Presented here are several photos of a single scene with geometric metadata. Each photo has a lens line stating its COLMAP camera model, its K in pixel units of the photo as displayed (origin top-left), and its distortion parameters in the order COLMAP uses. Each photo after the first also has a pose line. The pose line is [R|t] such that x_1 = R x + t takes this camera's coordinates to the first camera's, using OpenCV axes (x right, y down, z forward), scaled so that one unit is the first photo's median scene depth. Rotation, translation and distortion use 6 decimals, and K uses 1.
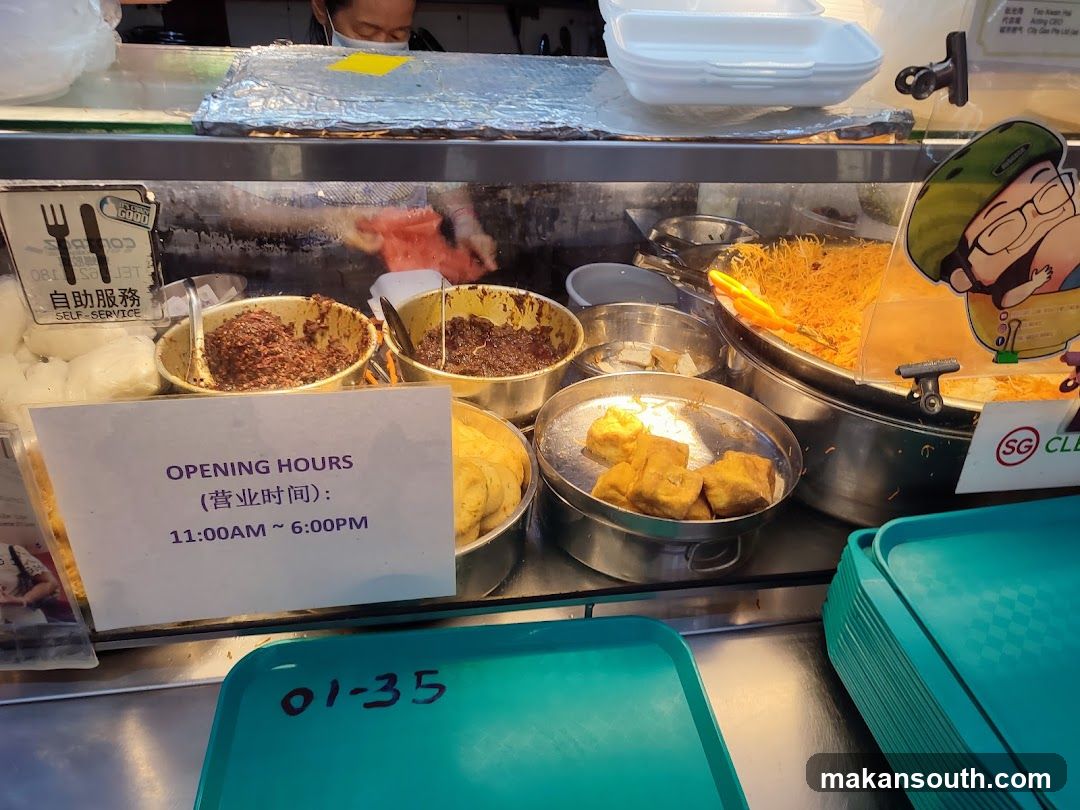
lens RADIAL K [[808.2, 0, 539.5], [0, 808.2, 404.1], [0, 0, 1]] dist [0.018183, -0.032907]
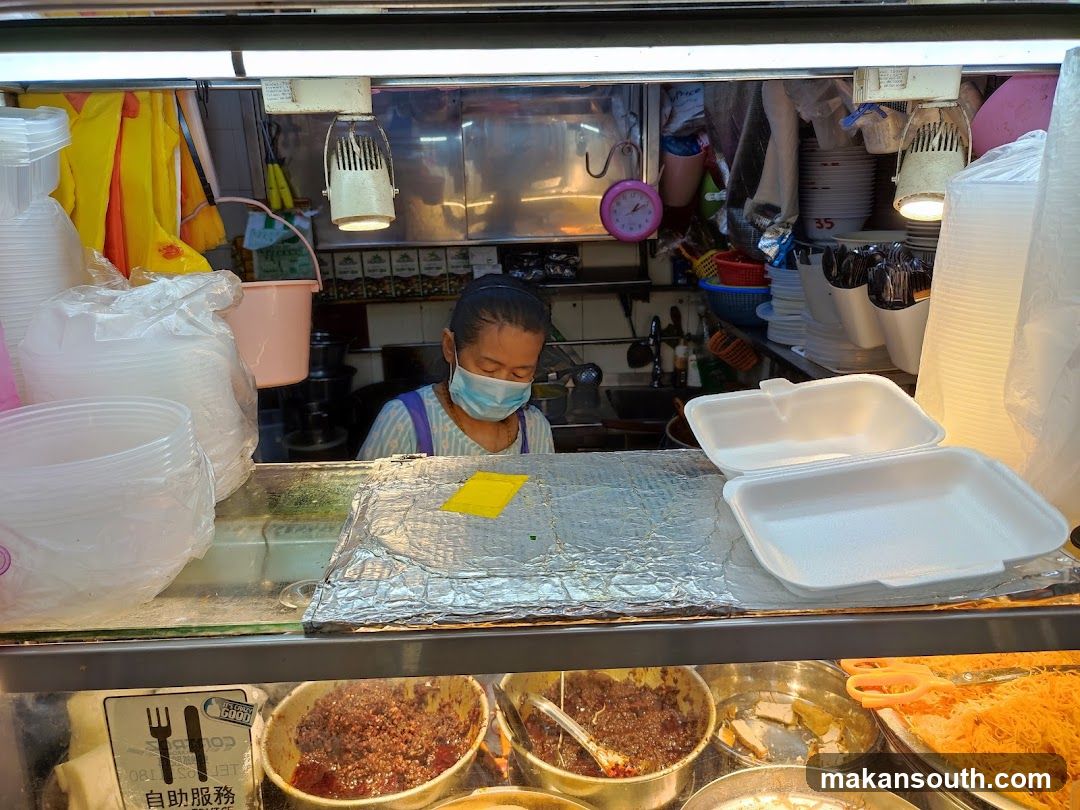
lens RADIAL K [[808.2, 0, 534.4], [0, 808.2, 395.1], [0, 0, 1]] dist [0.018183, -0.032907]
pose [[0.988766, -0.035169, -0.145275, -0.001404], [-0.007550, 0.958935, -0.283525, -0.183235], [0.149280, 0.281436, 0.947897, 0.024086]]
